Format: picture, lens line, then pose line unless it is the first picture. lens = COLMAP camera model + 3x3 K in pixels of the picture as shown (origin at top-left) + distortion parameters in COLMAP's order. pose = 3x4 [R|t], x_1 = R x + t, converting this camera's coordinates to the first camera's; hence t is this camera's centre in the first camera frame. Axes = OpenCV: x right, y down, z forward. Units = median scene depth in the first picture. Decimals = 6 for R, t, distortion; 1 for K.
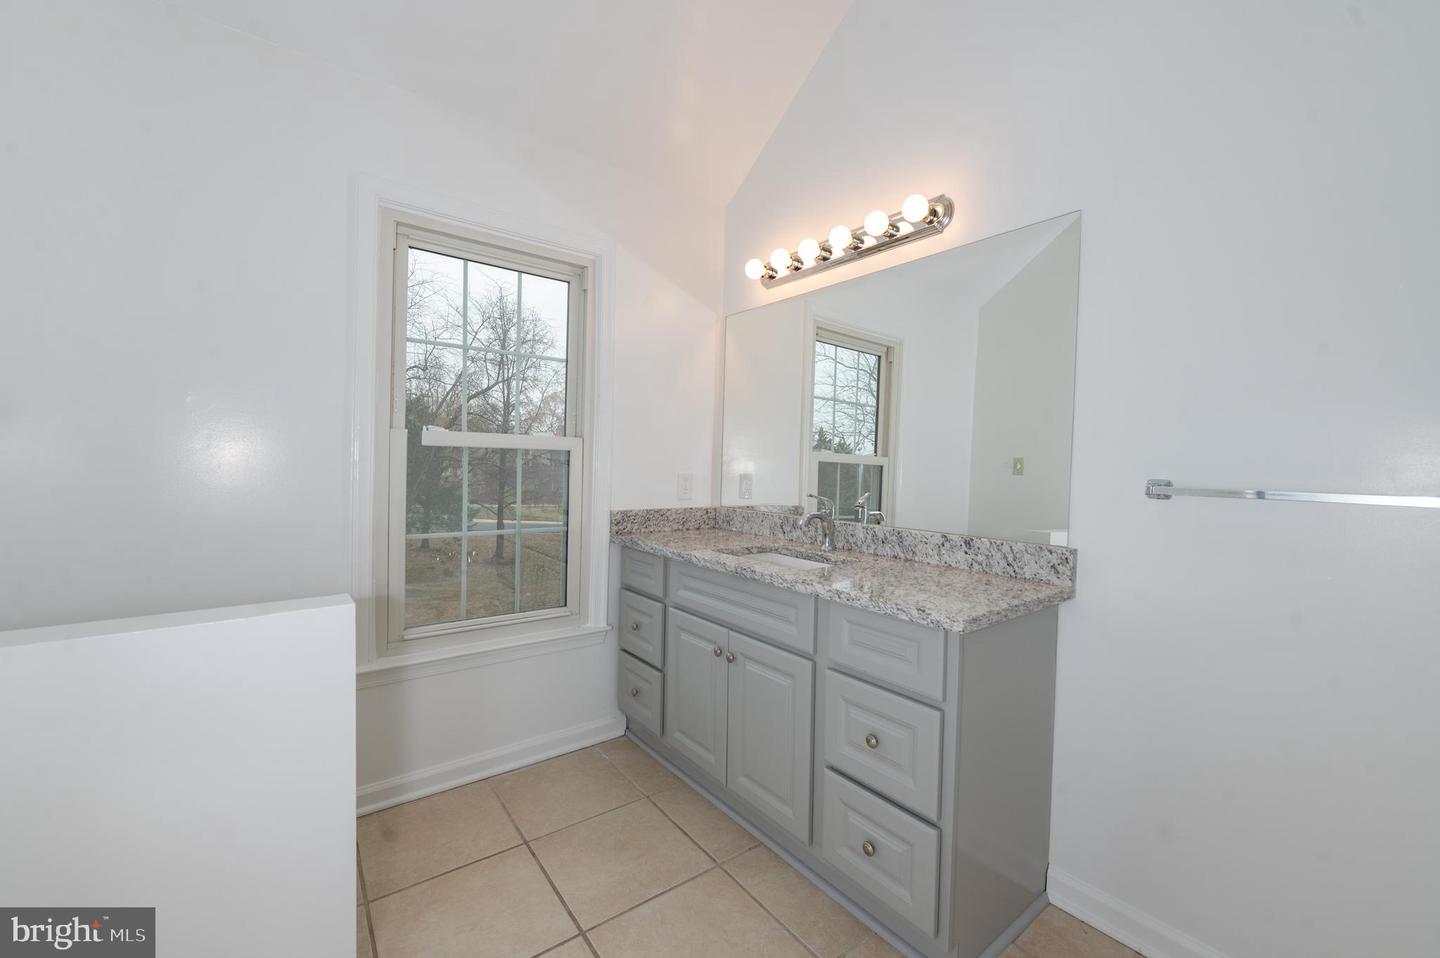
lens RADIAL K [[585.2, 0, 713.1], [0, 585.2, 472.5], [0, 0, 1]] dist [0.015930, -0.000148]
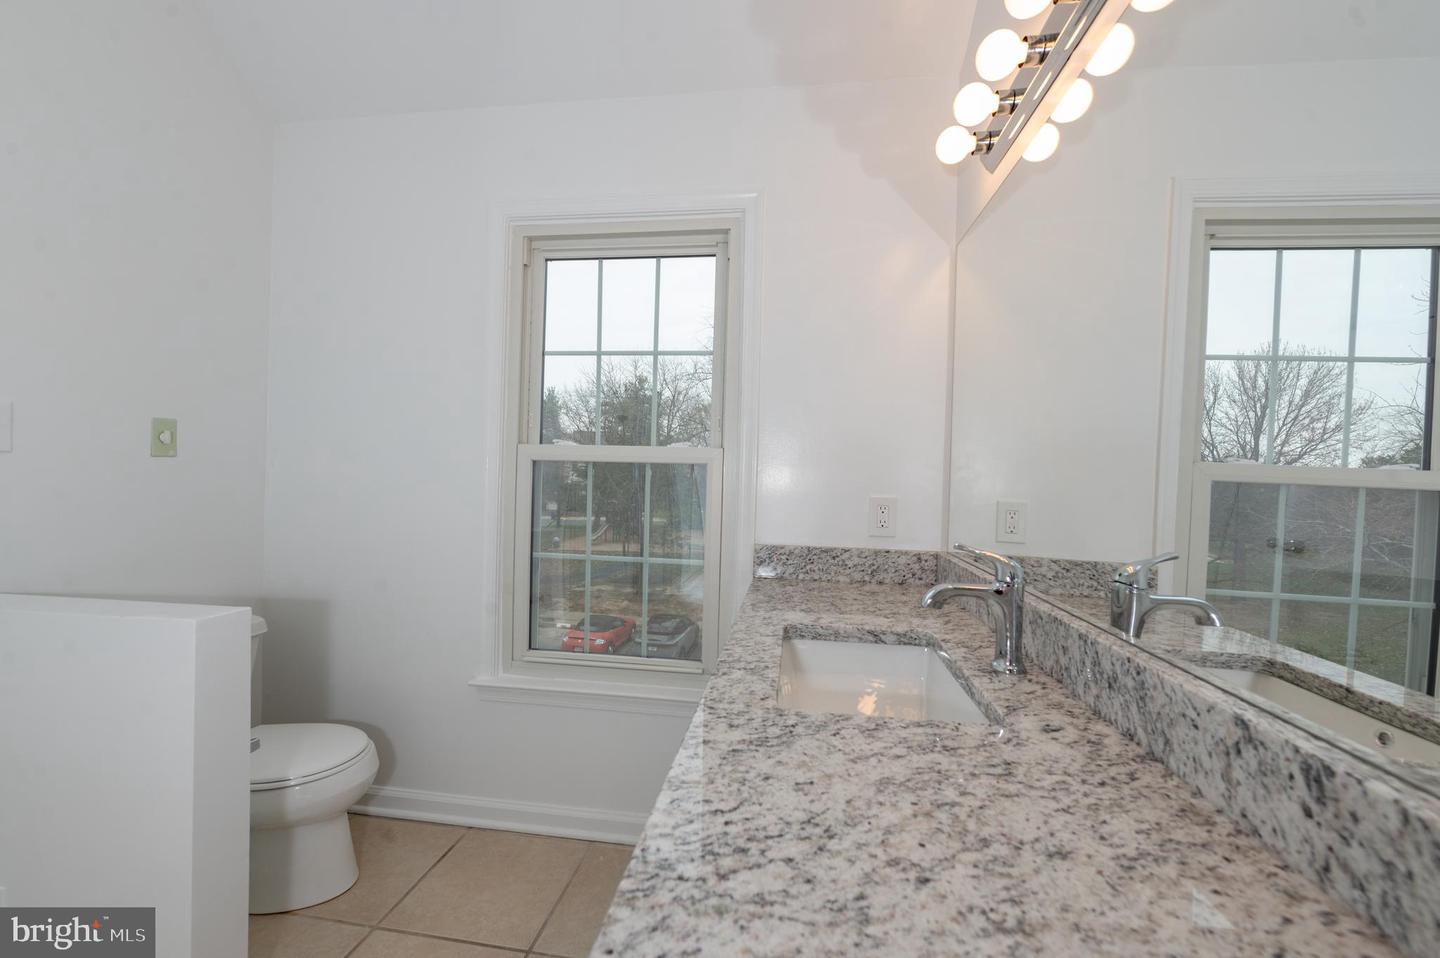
lens RADIAL K [[585.2, 0, 700.8], [0, 585.2, 473.4], [0, 0, 1]] dist [0.015930, -0.000148]
pose [[0.699621, -0.004689, -0.714499, 0.320635], [-0.020693, 0.999426, -0.026821, -0.003490], [0.714215, 0.033550, 0.699122, 0.449228]]
